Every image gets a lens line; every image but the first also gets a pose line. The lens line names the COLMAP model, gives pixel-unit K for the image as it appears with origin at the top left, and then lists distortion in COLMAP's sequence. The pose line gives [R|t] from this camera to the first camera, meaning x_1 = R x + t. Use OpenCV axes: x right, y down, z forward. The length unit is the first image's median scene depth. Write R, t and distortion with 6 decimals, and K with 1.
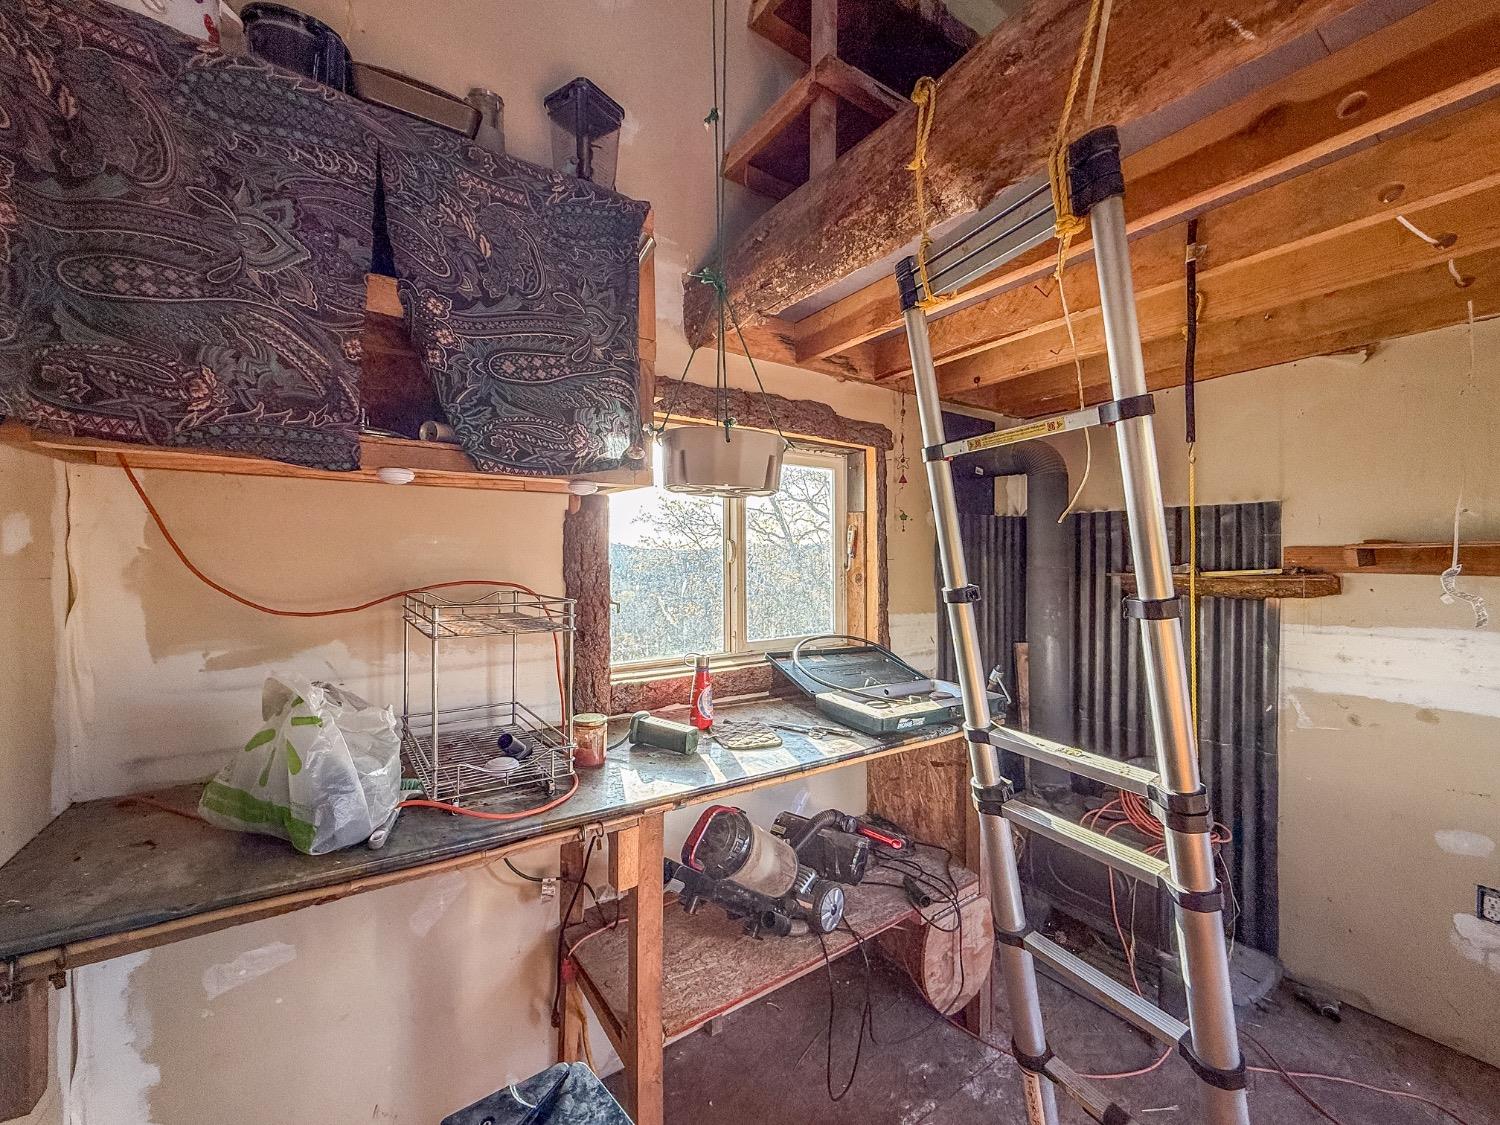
lens RADIAL K [[603.1, 0, 750.6], [0, 603.1, 566.5], [0, 0, 1]] dist [0.000336, -0.000606]
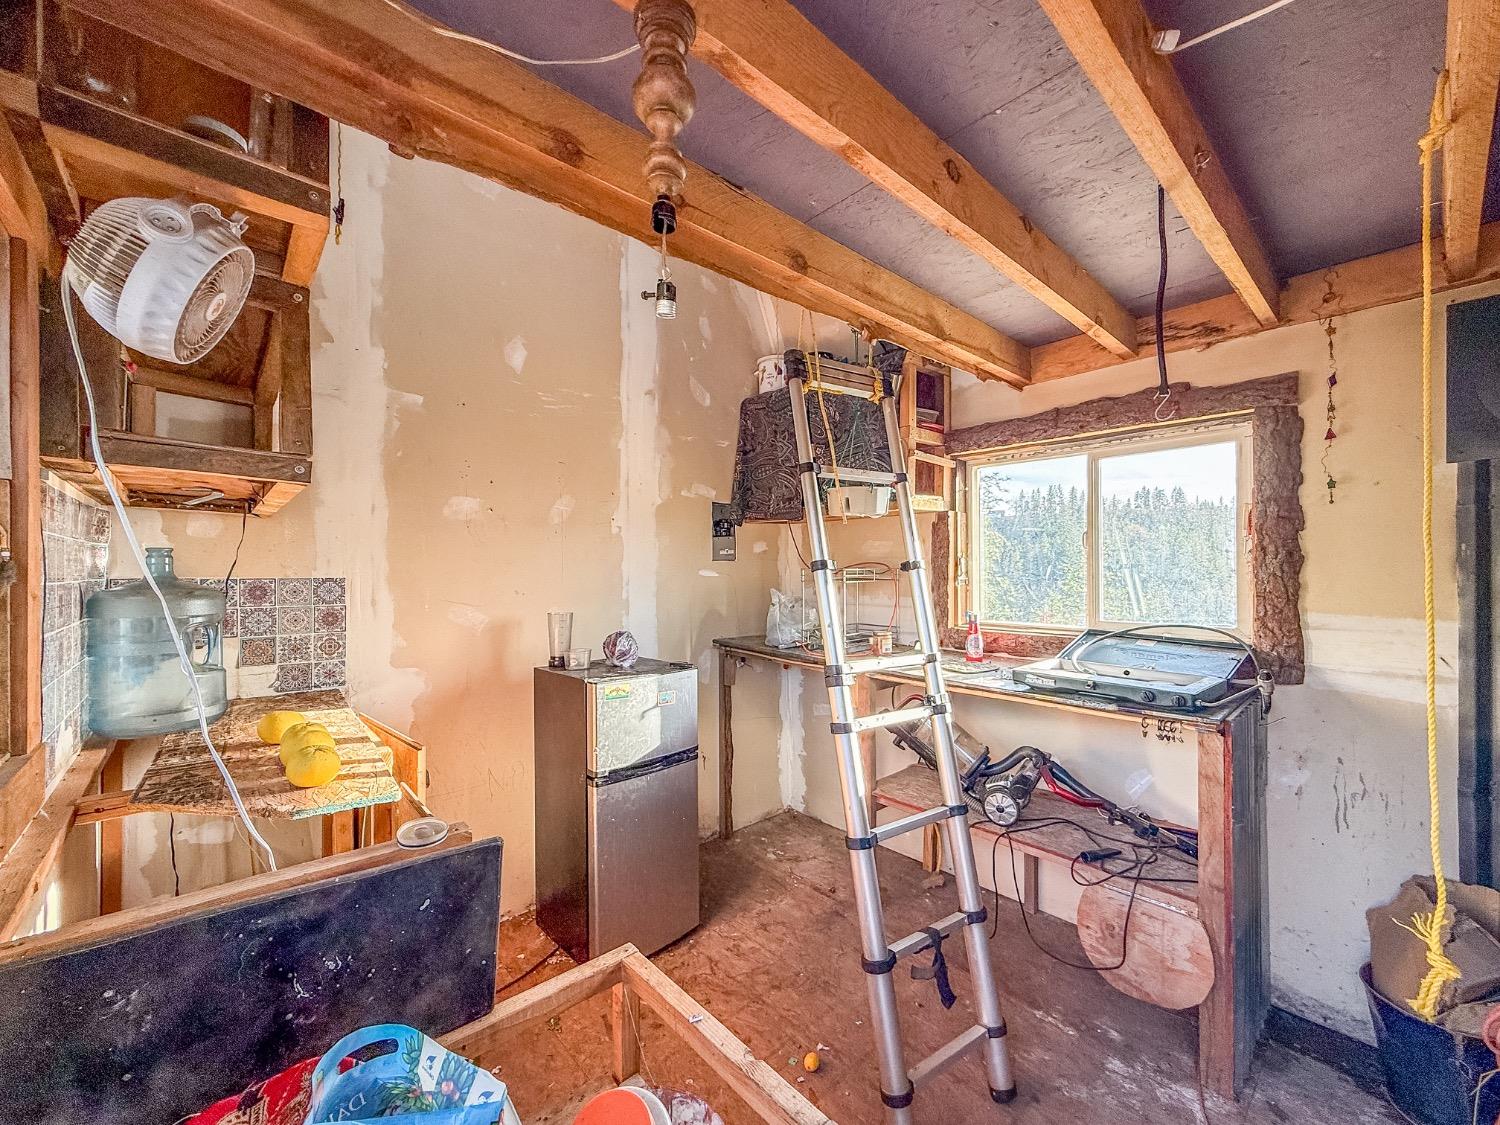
lens RADIAL K [[603.1, 0, 749.8], [0, 603.1, 563.6], [0, 0, 1]] dist [0.000336, -0.000606]
pose [[0.132401, -0.002722, -0.991193, 1.143253], [0.002743, 0.999993, -0.002380, 0.022064], [0.991192, -0.002404, 0.132408, 0.227048]]
